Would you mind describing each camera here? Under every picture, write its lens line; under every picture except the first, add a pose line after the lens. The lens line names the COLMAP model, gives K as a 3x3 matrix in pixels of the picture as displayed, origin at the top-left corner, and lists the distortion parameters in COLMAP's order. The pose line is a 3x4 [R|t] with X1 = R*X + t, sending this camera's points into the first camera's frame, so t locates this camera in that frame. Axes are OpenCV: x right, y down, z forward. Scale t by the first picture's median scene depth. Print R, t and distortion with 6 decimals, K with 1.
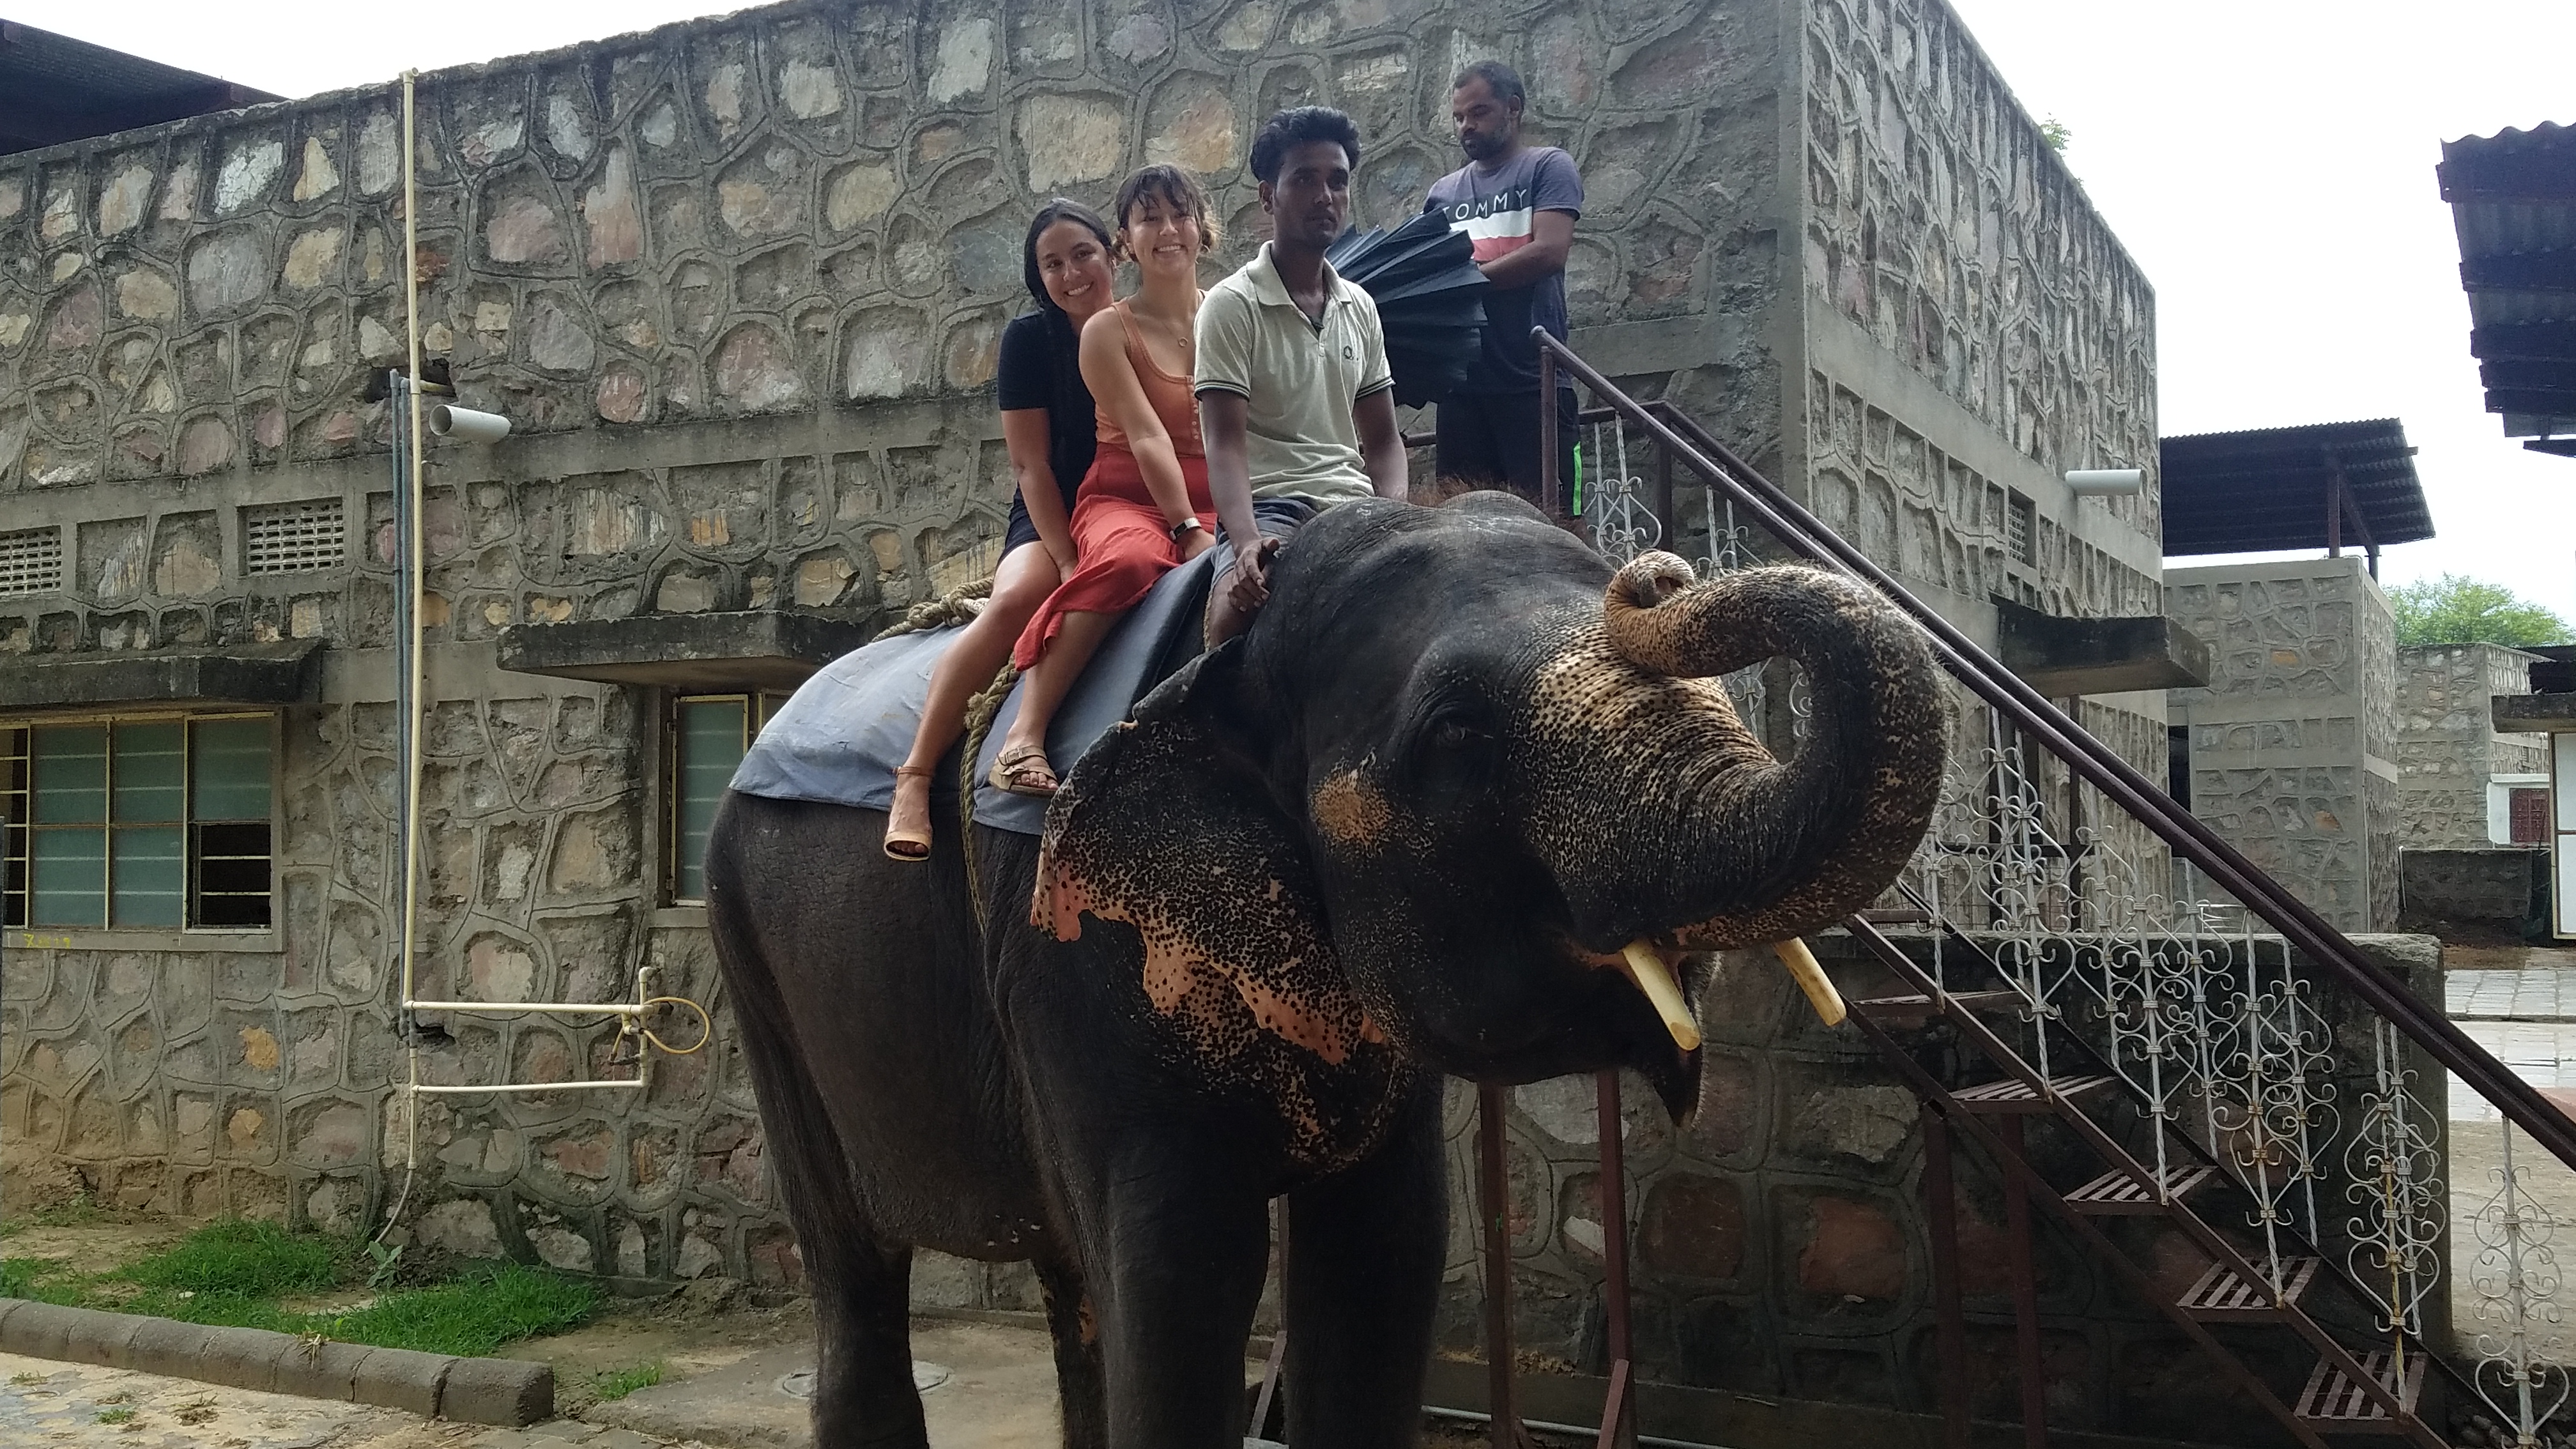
lens RADIAL K [[2400.5, 0, 1227.6], [0, 2400.5, 744.8], [0, 0, 1]] dist [0.238760, -0.529524]
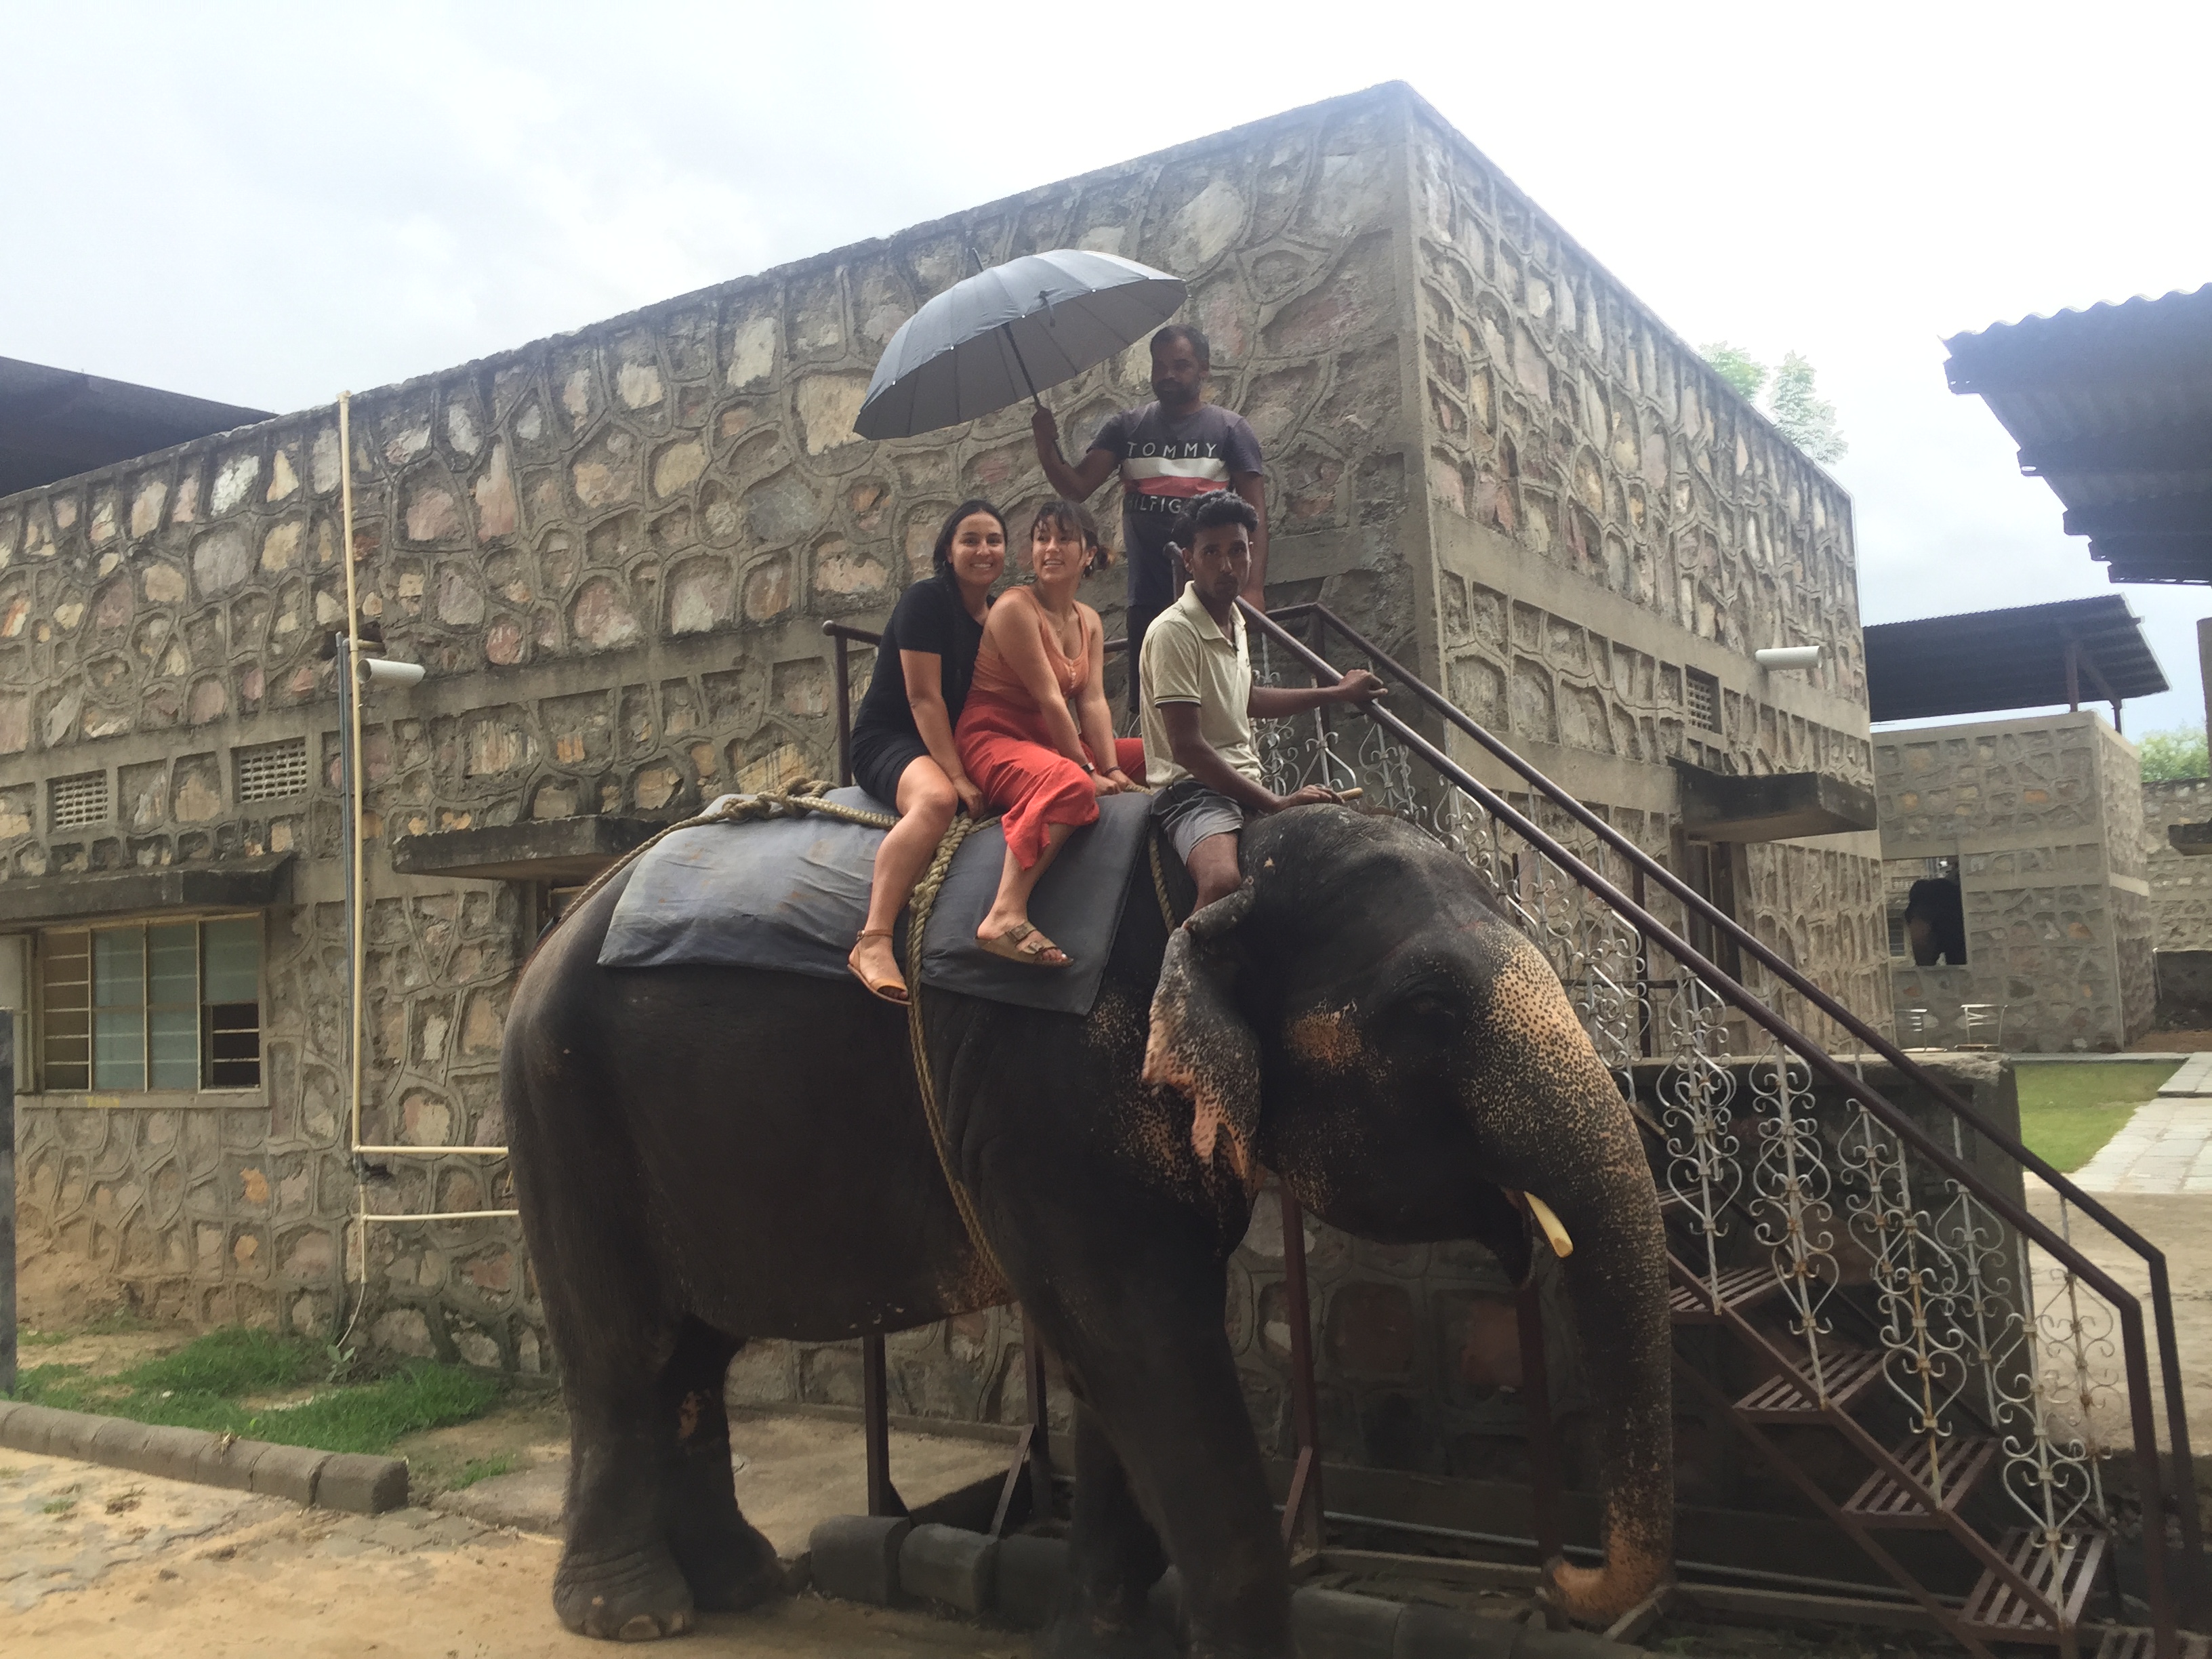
lens RADIAL K [[1898.3, 0, 1106.0], [0, 1898.3, 829.5], [0, 0, 1]] dist [0.015776, -0.003913]
pose [[0.995972, -0.039454, -0.080519, 0.119384], [0.036639, 0.998675, -0.036141, -0.004879], [0.081838, 0.033045, 0.996098, 0.081620]]
